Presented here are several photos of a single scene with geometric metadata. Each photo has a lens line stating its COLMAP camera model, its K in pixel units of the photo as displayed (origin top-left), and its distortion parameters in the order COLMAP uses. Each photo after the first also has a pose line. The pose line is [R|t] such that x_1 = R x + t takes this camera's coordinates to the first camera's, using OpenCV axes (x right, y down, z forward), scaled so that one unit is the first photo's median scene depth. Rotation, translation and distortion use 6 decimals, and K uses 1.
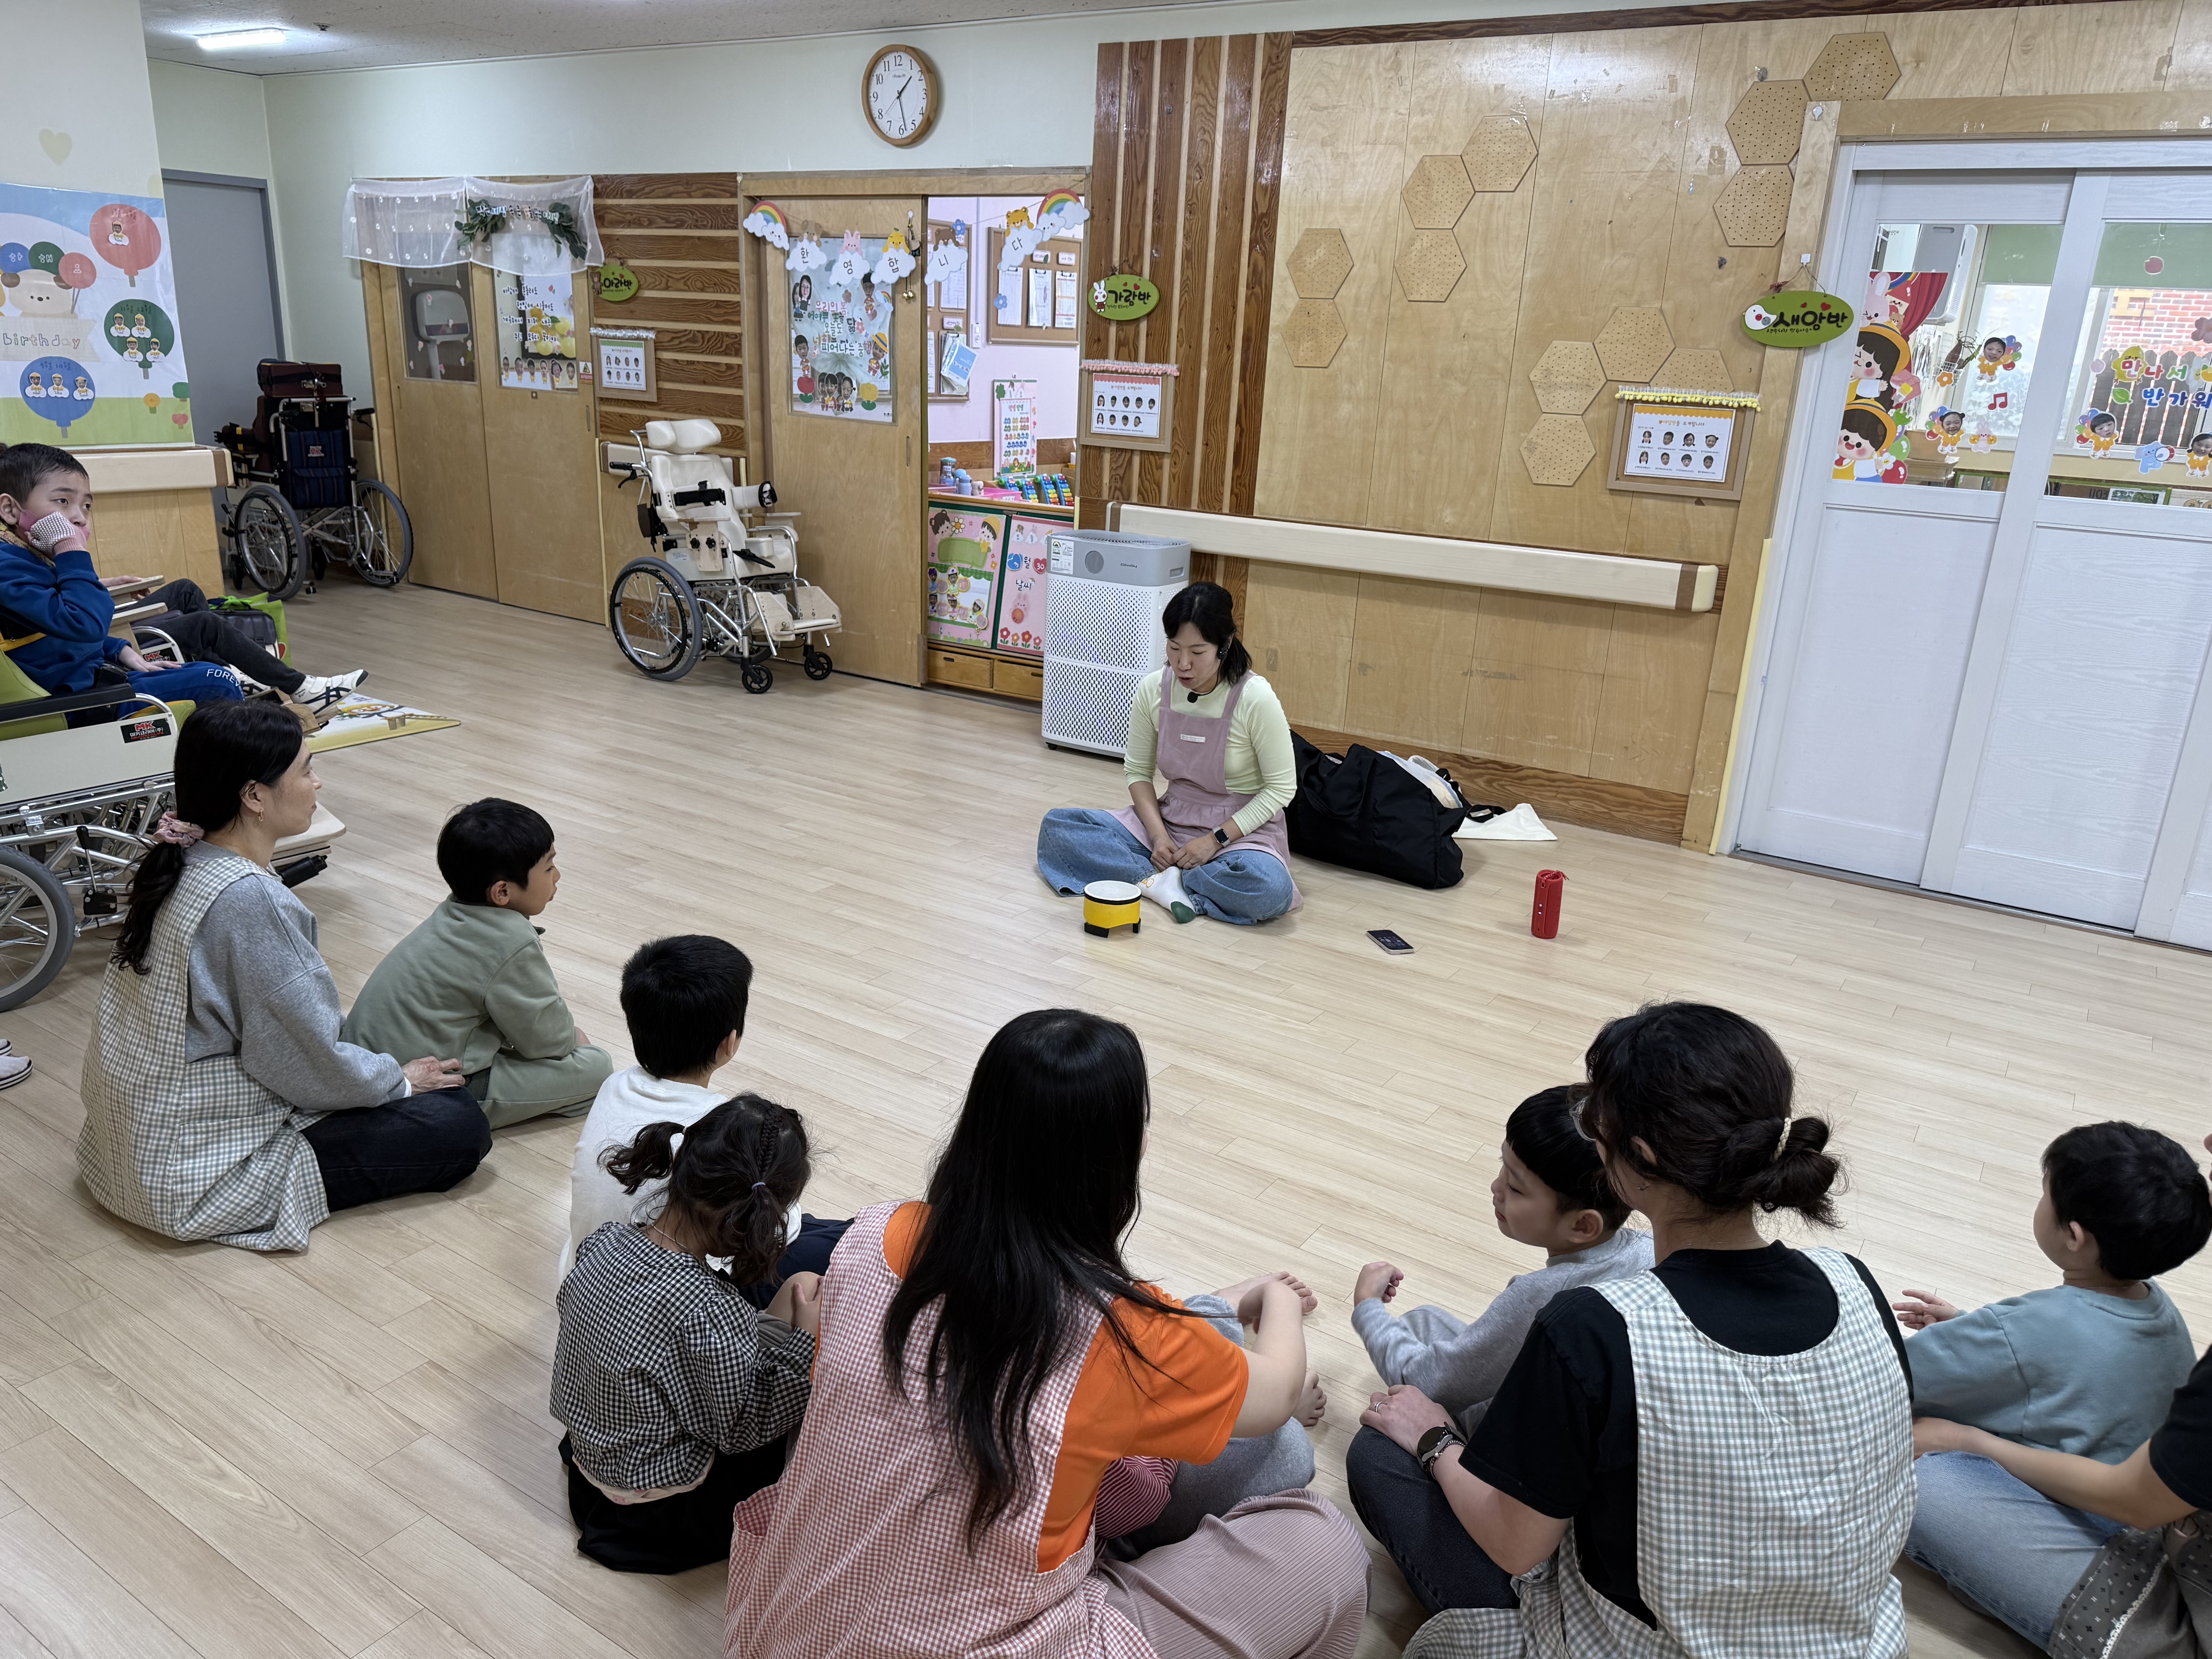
lens RADIAL K [[1548.6, 0, 1110.4], [0, 1548.6, 853.3], [0, 0, 1]] dist [0.027422, -0.040931]
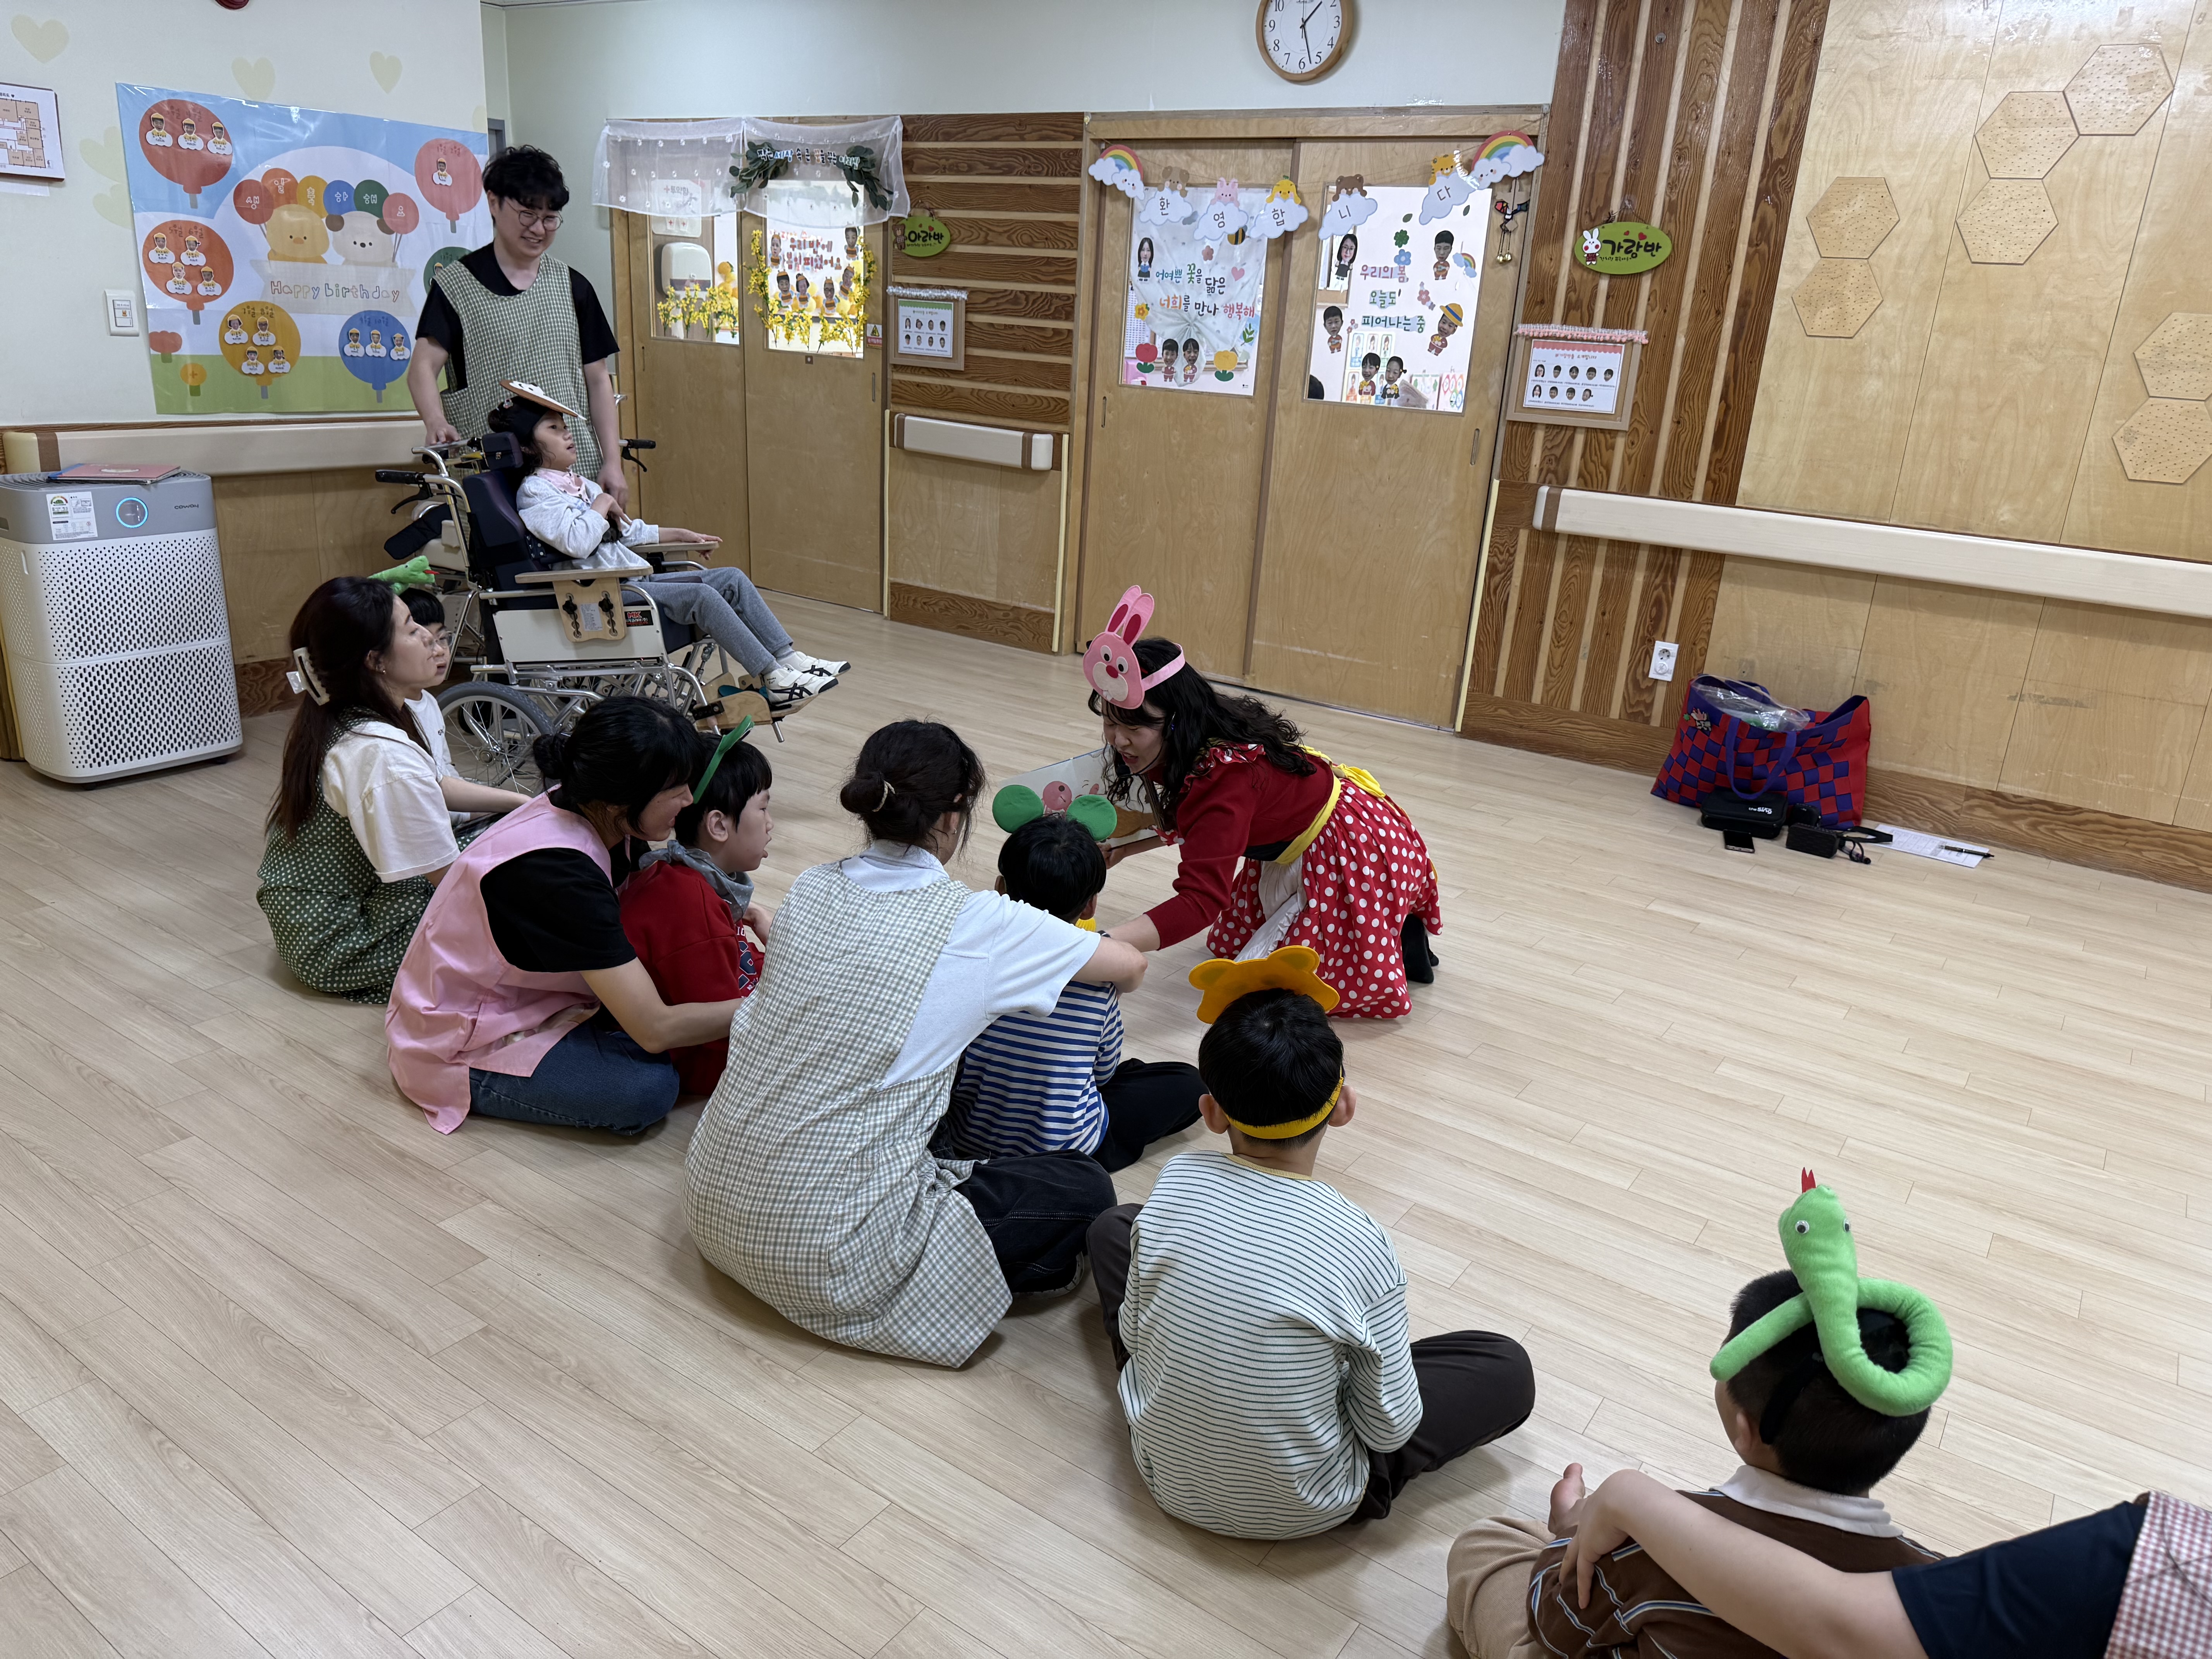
lens RADIAL K [[1548.6, 0, 1084.1], [0, 1548.6, 821.1], [0, 0, 1]] dist [0.027422, -0.040931]
pose [[0.999368, 0.019825, -0.029503, -0.259926], [-0.019722, 0.999798, 0.003784, -0.042448], [0.029572, -0.003200, 0.999558, 0.131873]]
